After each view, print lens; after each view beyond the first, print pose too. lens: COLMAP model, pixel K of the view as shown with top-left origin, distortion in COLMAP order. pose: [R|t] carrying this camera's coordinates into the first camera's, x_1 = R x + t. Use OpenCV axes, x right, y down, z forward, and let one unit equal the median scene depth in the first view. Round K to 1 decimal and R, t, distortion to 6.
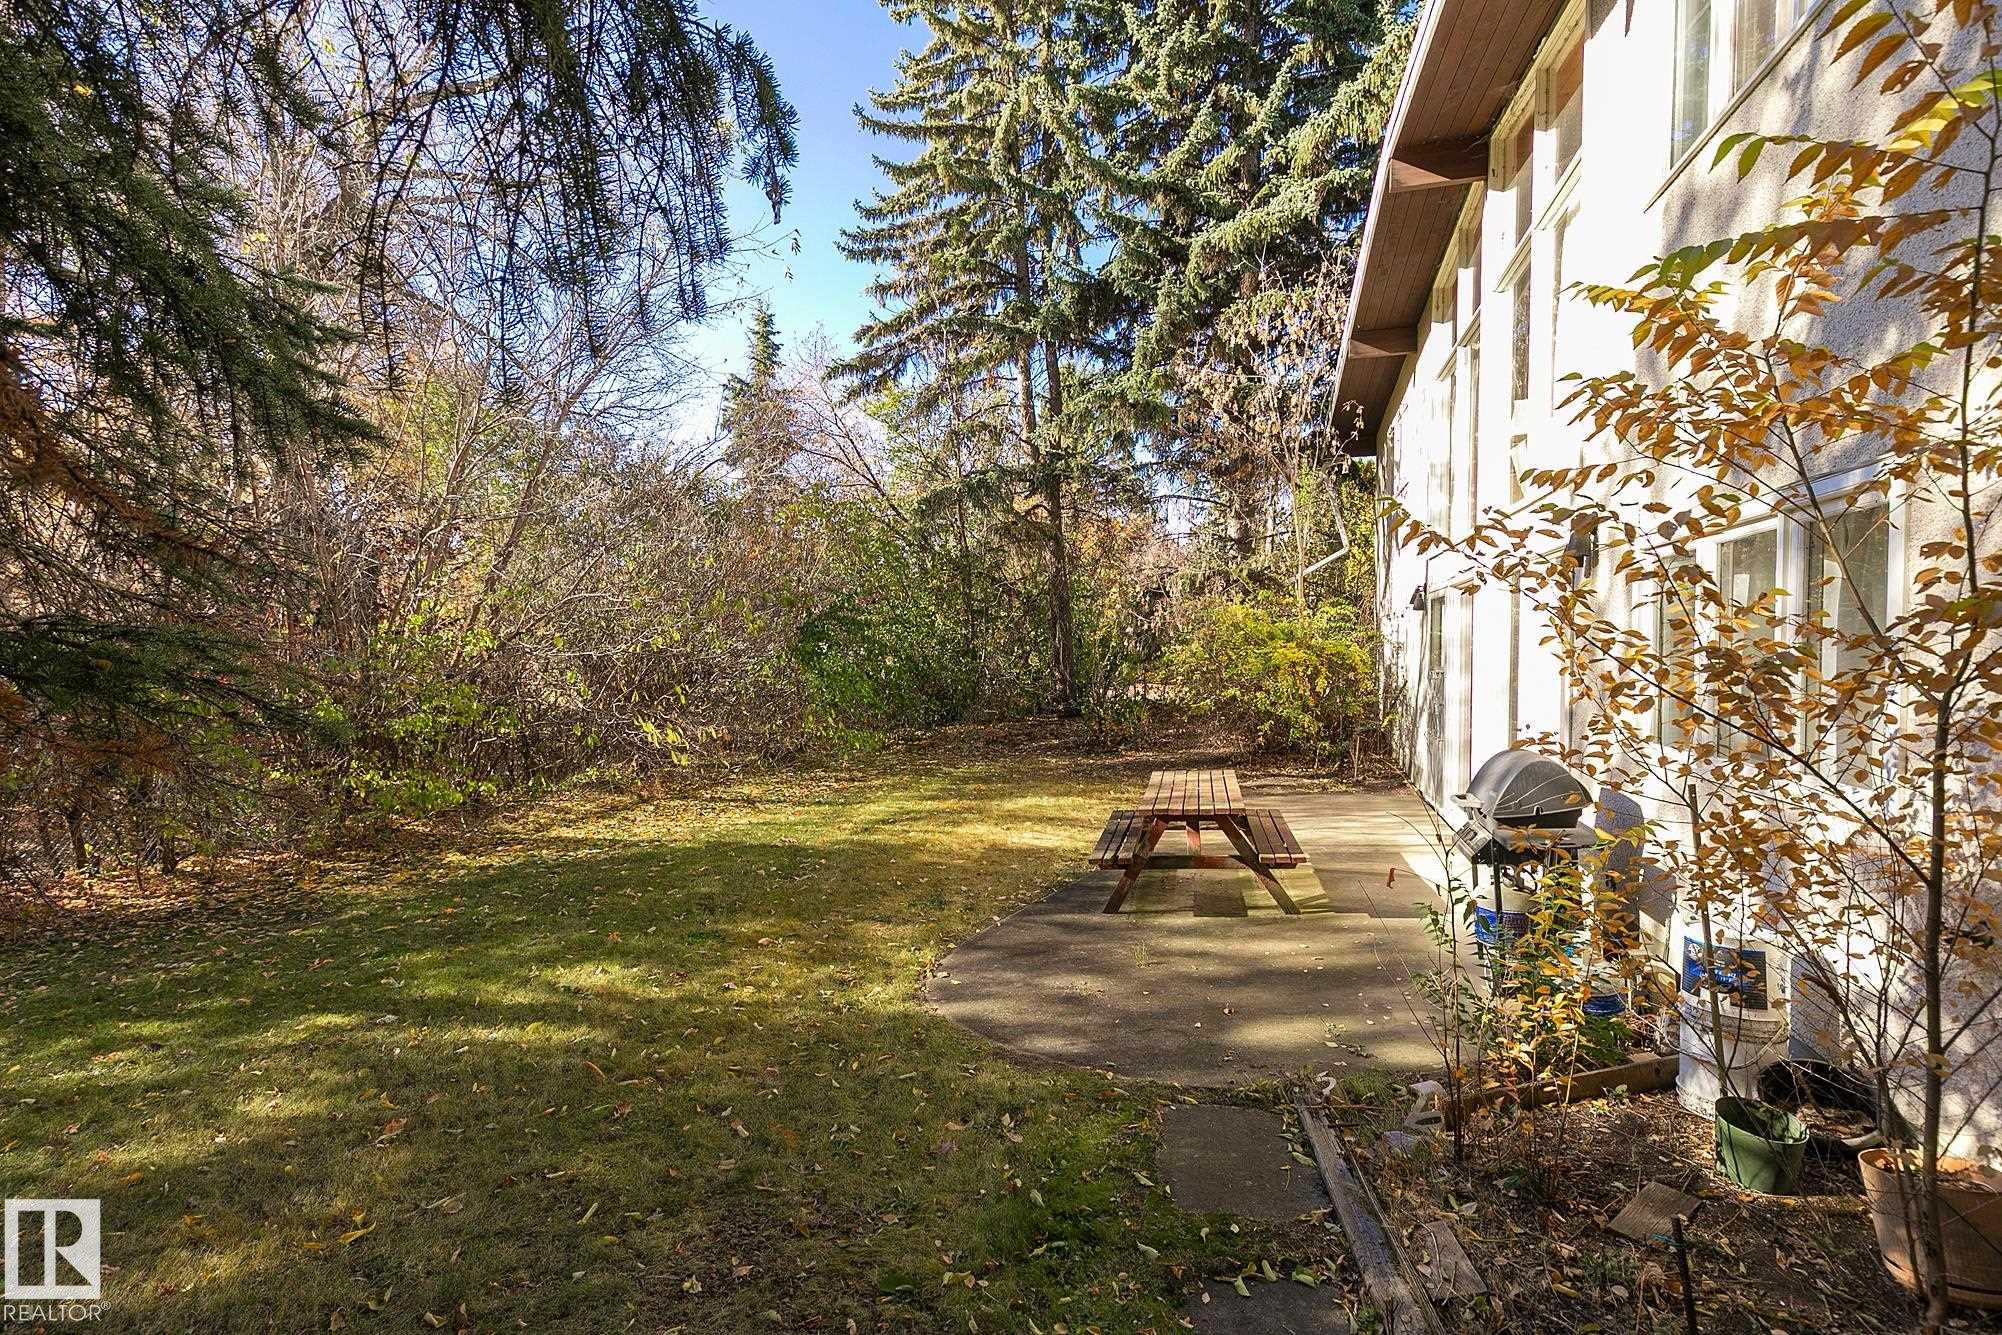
lens RADIAL K [[882.1, 0, 993.2], [0, 882.1, 676.8], [0, 0, 1]] dist [0.000674, 0.000058]
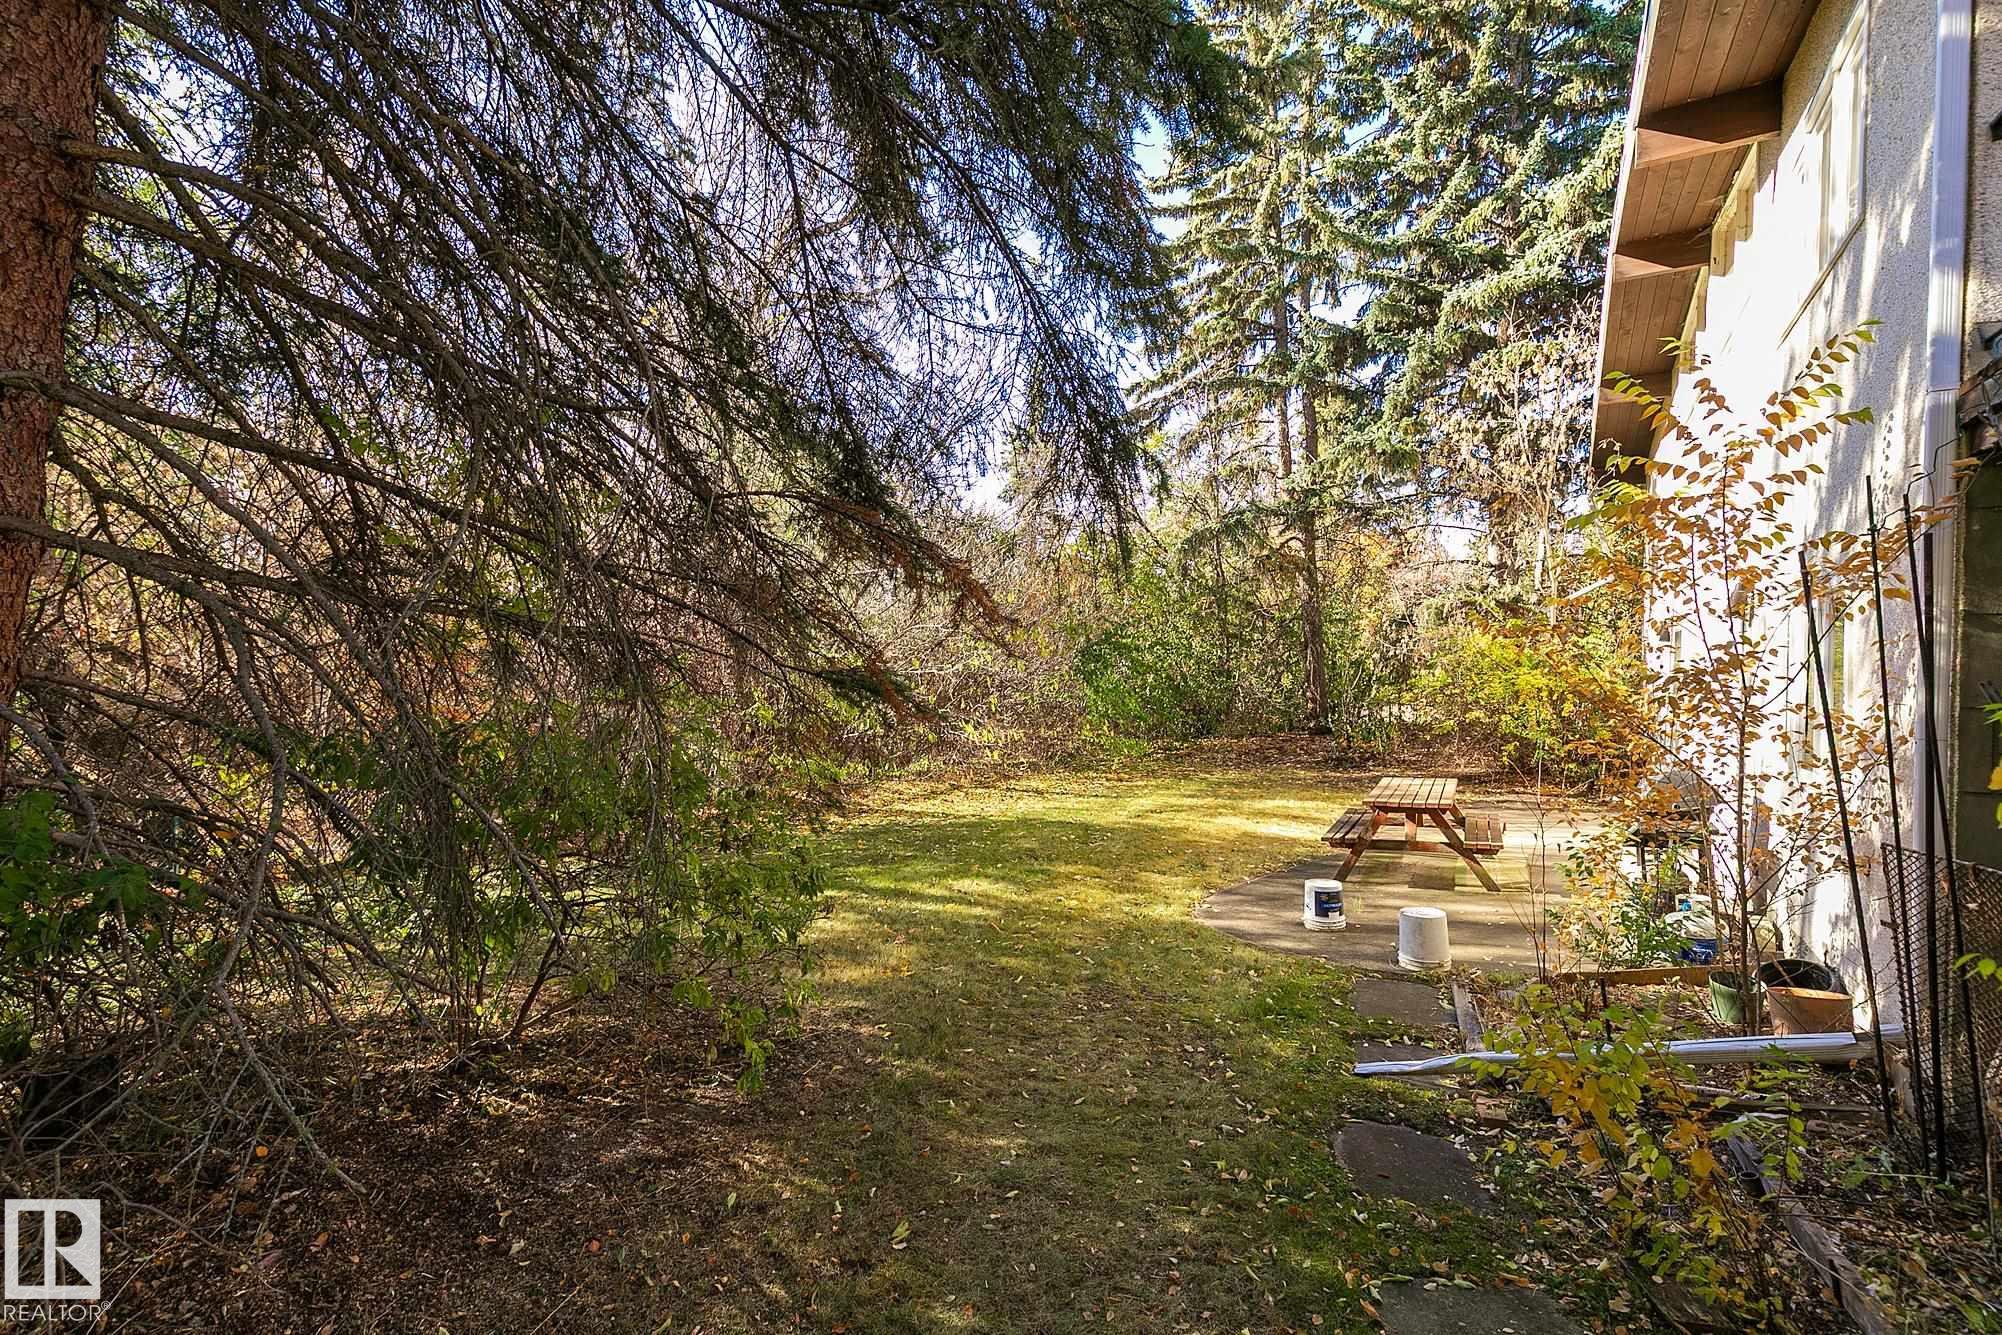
lens RADIAL K [[882.1, 0, 993.2], [0, 882.1, 676.8], [0, 0, 1]] dist [0.000674, 0.000058]
pose [[0.961188, 0.016342, -0.275410, -0.001139], [-0.020940, 0.999686, -0.013764, -0.001225], [0.275098, 0.018997, 0.961228, -0.178125]]
